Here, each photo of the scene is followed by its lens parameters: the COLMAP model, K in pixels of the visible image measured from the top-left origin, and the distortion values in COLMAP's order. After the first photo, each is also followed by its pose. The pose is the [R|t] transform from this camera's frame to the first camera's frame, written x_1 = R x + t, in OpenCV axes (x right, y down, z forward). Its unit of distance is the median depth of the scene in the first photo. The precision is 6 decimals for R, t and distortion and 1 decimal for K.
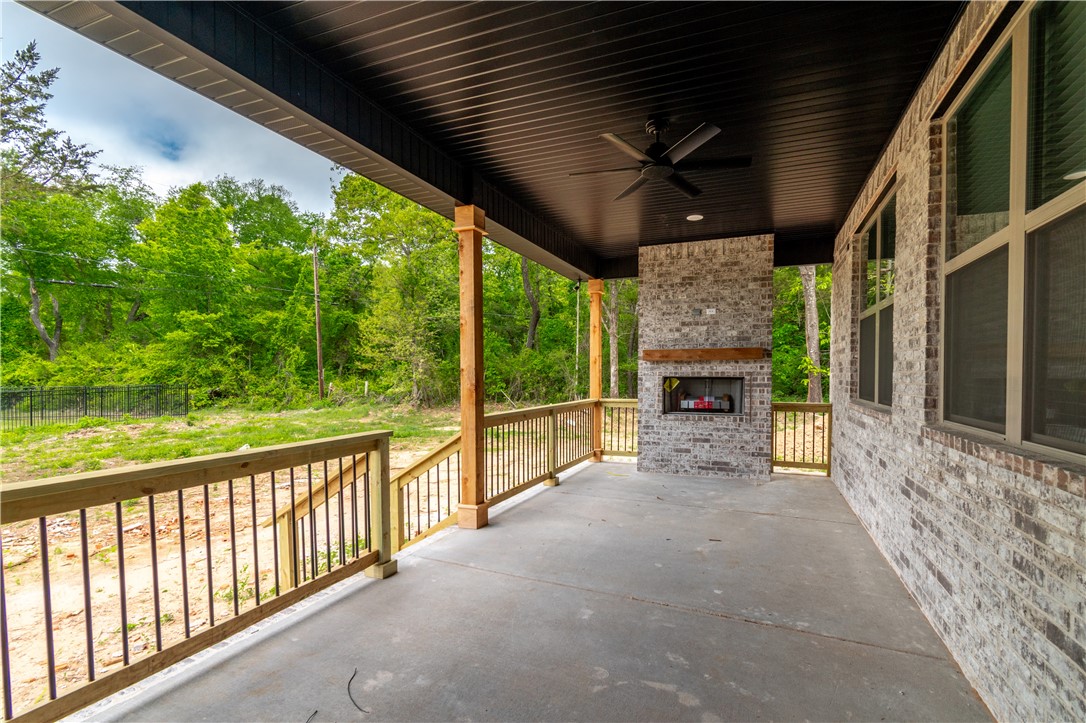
lens RADIAL K [[468.4, 0, 543.7], [0, 468.4, 380.9], [0, 0, 1]] dist [0.000423, 0.000021]
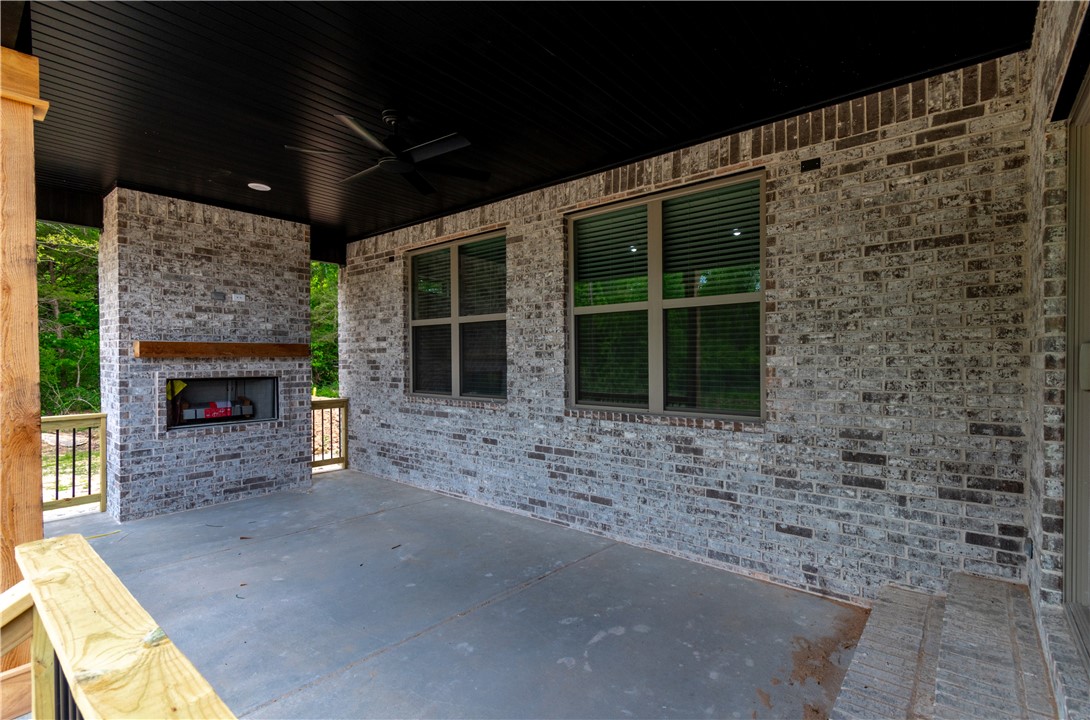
lens RADIAL K [[512.7, 0, 545.0], [0, 512.7, 360.0], [0, 0, 1]] dist [0.002669, 0.000146]
pose [[0.315635, -0.005004, 0.948868, -0.332393], [0.020991, 0.999778, -0.001710, -0.026506], [-0.948649, 0.020458, 0.315670, 0.211178]]
